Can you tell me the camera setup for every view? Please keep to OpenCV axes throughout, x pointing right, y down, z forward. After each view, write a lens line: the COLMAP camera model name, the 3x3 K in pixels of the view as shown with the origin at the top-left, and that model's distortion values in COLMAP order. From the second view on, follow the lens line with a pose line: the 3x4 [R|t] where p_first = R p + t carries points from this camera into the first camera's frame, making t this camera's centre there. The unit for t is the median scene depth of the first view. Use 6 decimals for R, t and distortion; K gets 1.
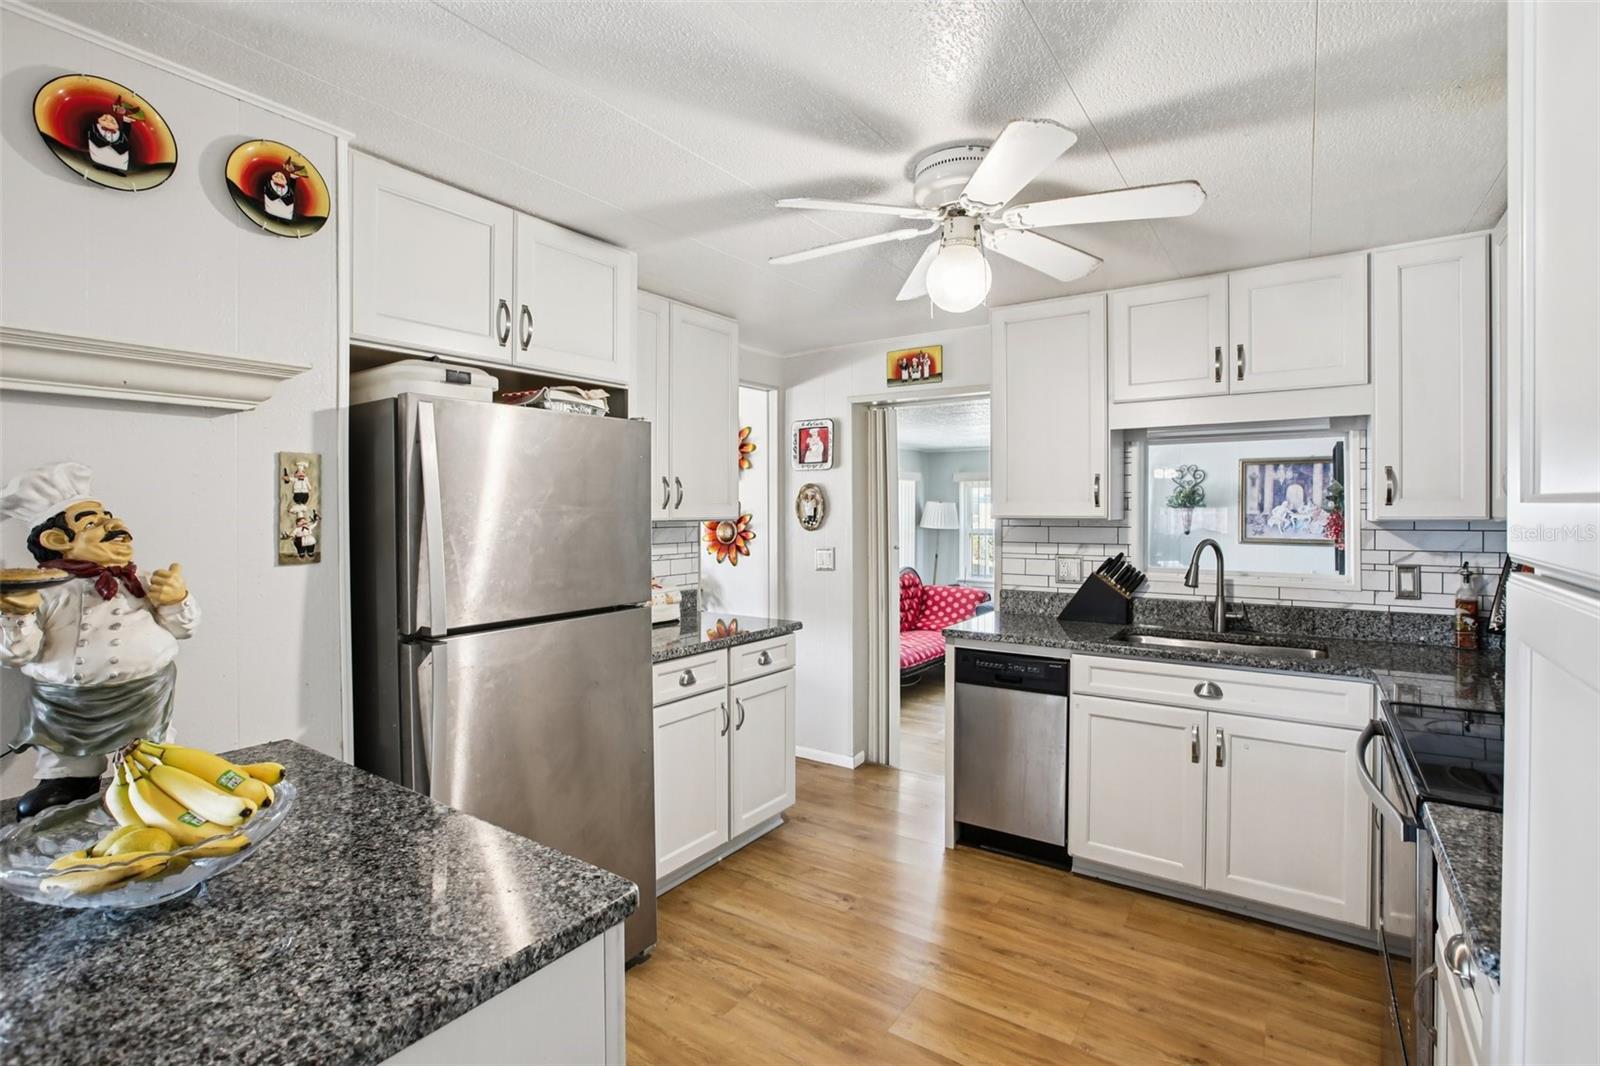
lens RADIAL K [[737.2, 0, 800.1], [0, 737.2, 522.9], [0, 0, 1]] dist [-0.047317, 0.015341]
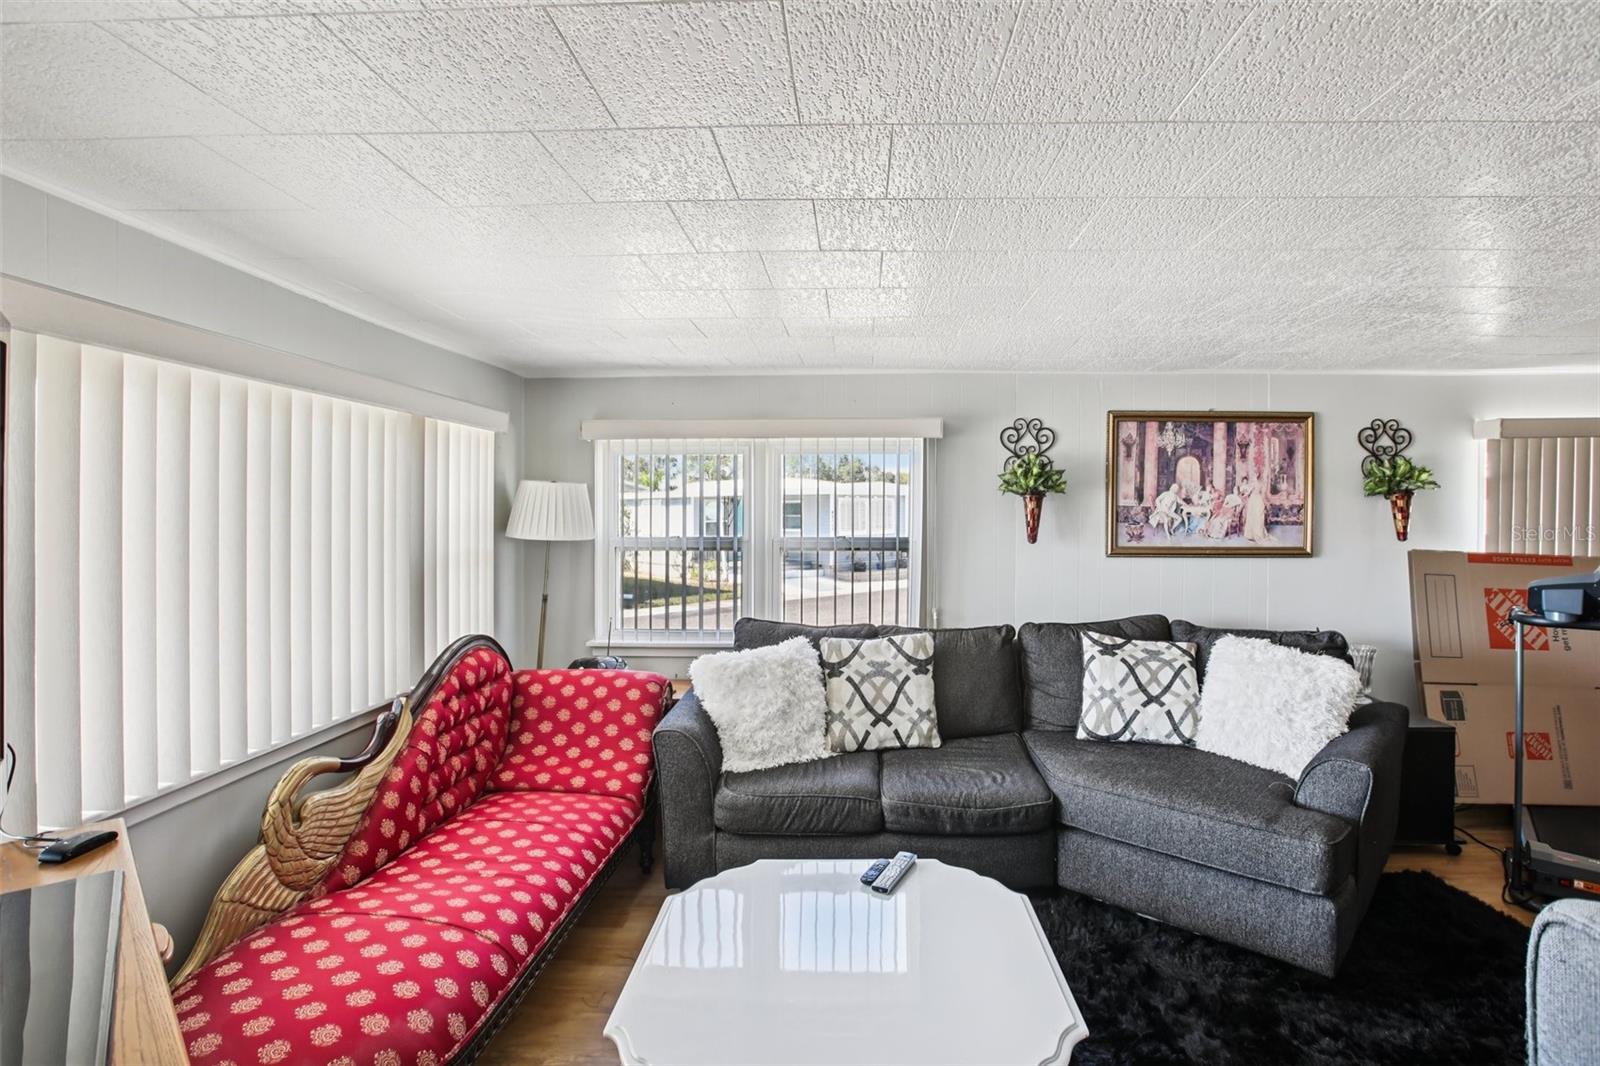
lens RADIAL K [[737.2, 0, 849.1], [0, 737.2, 513.2], [0, 0, 1]] dist [-0.047317, 0.015341]
pose [[0.834253, -0.006507, 0.551343, 0.110318], [0.008923, 0.999959, -0.001701, -0.007119], [-0.551309, 0.006338, 0.834277, 0.617296]]
